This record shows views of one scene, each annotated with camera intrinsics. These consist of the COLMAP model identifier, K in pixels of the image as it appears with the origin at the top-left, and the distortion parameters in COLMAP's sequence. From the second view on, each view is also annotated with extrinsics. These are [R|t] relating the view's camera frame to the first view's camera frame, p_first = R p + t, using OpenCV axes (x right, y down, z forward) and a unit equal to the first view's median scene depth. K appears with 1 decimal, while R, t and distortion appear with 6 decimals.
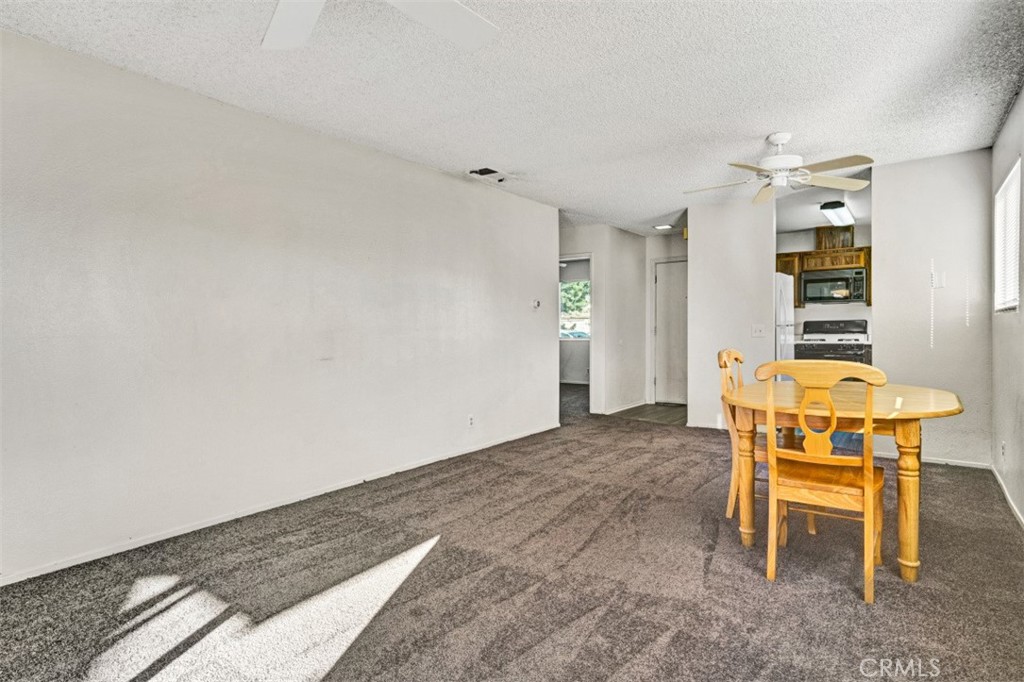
lens RADIAL K [[568.0, 0, 495.0], [0, 568.0, 341.9], [0, 0, 1]] dist [-0.052458, 0.055827]
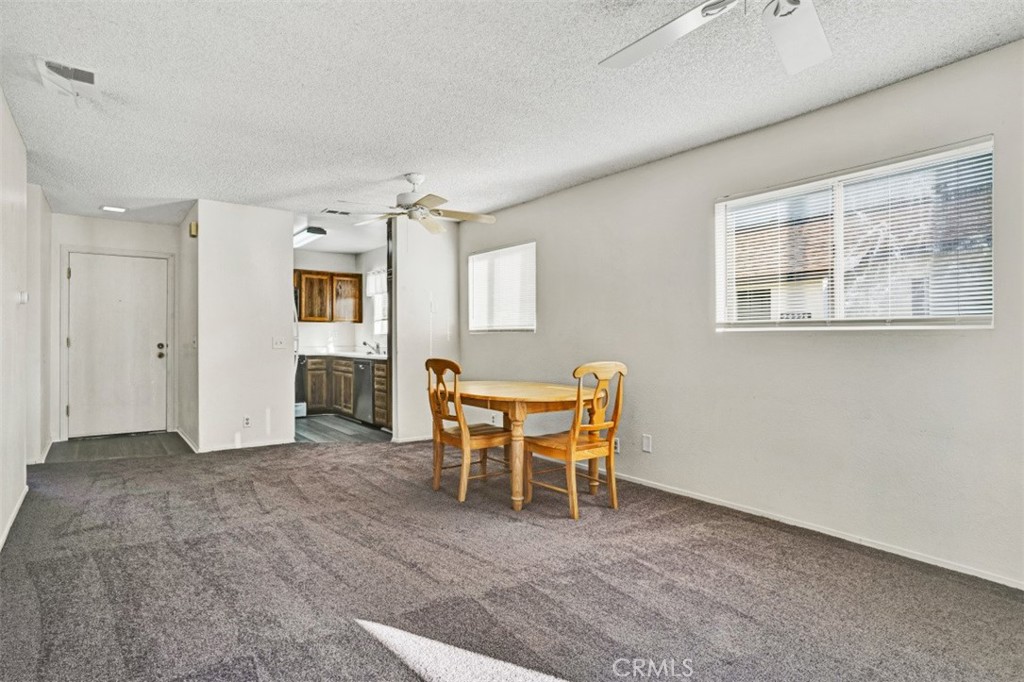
lens RADIAL K [[559.3, 0, 535.3], [0, 559.3, 338.3], [0, 0, 1]] dist [0.055681, 0.001054]
pose [[0.290962, 0.018613, 0.956554, -0.529219], [0.008839, 0.999716, -0.022141, -0.001020], [-0.956694, 0.014897, 0.290715, 0.398332]]
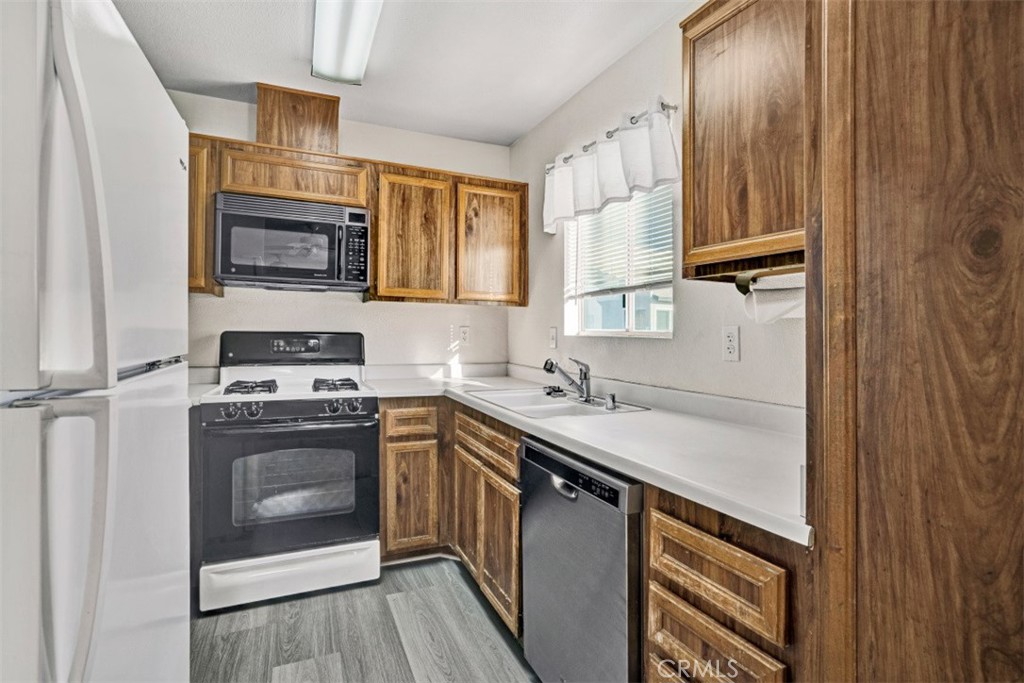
lens RADIAL K [[546.8, 0, 512.0], [0, 546.8, 341.5], [0, 0, 1]] dist [-0.000989, -0.000043]
pose [[0.535187, 0.010656, 0.844666, 0.693331], [-0.003285, 0.999939, -0.010533, -0.053480], [-0.844727, 0.002863, 0.535190, 1.284306]]
